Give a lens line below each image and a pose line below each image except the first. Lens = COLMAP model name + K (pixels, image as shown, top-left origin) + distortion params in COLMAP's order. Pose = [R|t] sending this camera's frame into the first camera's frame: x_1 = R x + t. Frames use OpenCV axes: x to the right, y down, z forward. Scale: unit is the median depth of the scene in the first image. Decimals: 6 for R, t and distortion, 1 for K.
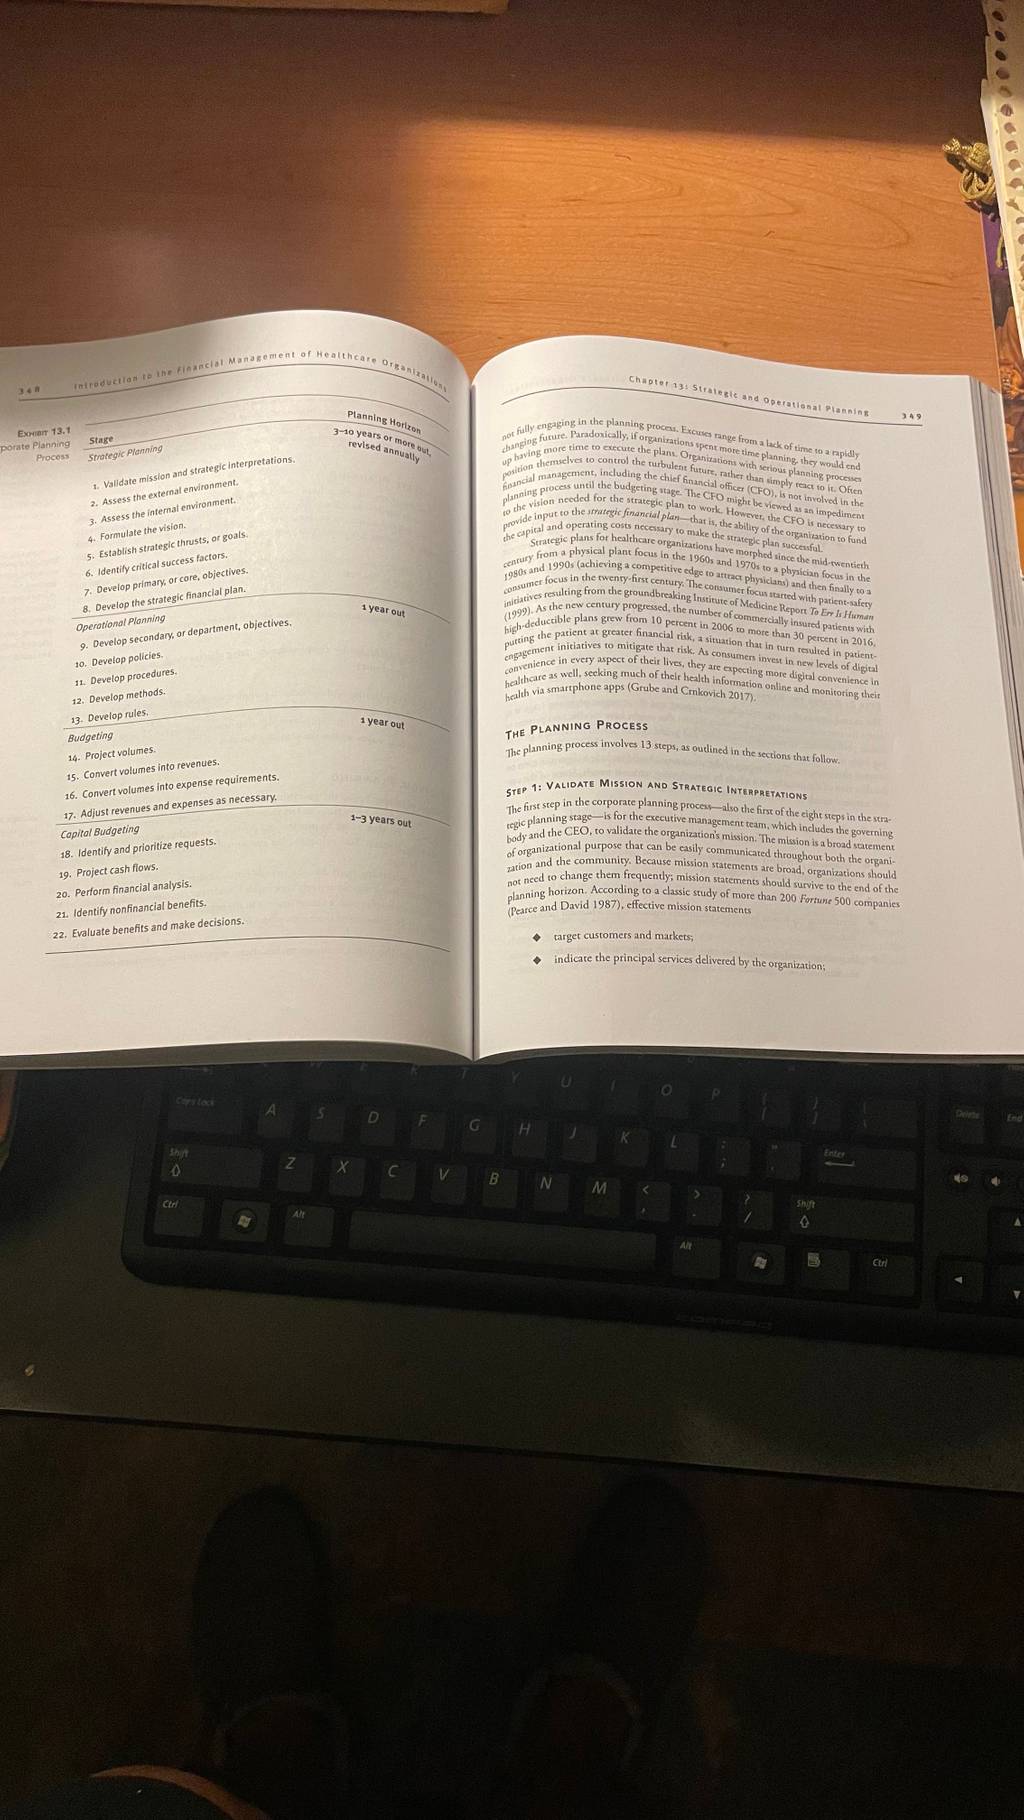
lens RADIAL K [[1391.9, 0, 512.0], [0, 1391.9, 910.0], [0, 0, 1]] dist [0.065979, -0.125491]
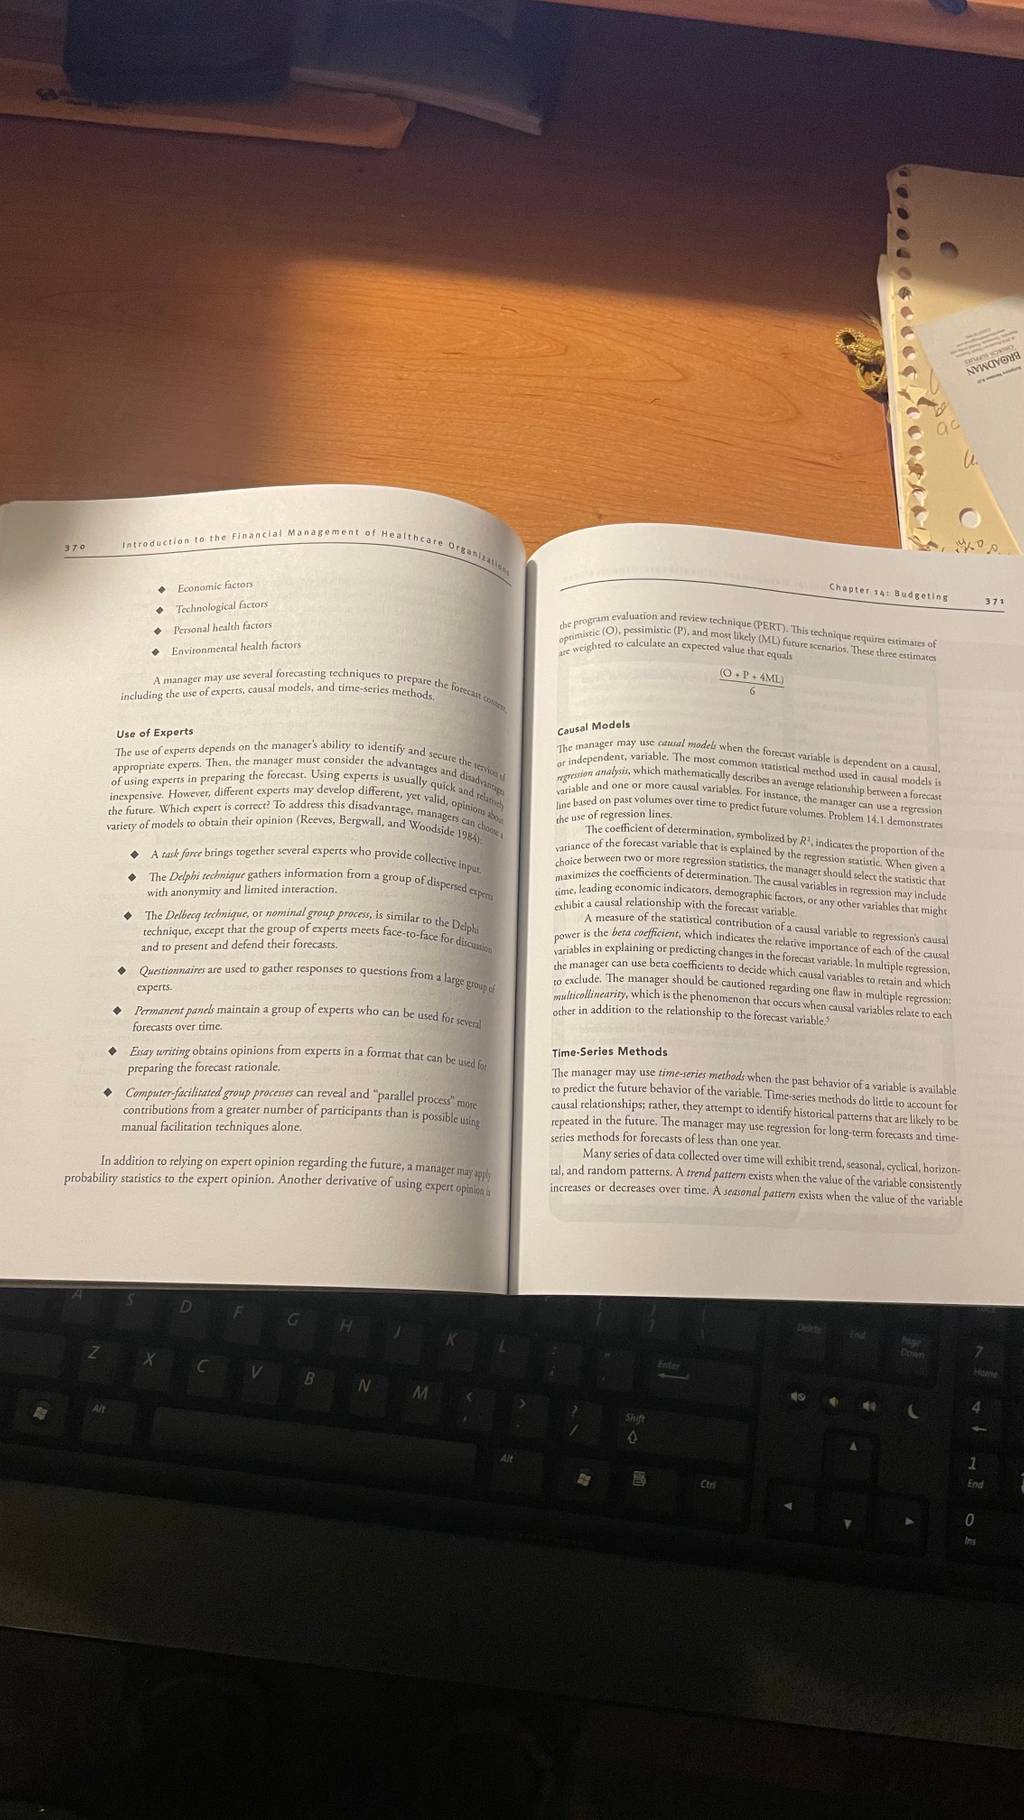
lens RADIAL K [[1391.9, 0, 512.0], [0, 1391.9, 910.0], [0, 0, 1]] dist [0.065979, -0.125491]
pose [[0.998268, 0.052798, 0.025944, 0.081717], [-0.052547, 0.998566, -0.010257, -0.120751], [-0.026449, 0.008876, 0.999611, 0.041570]]
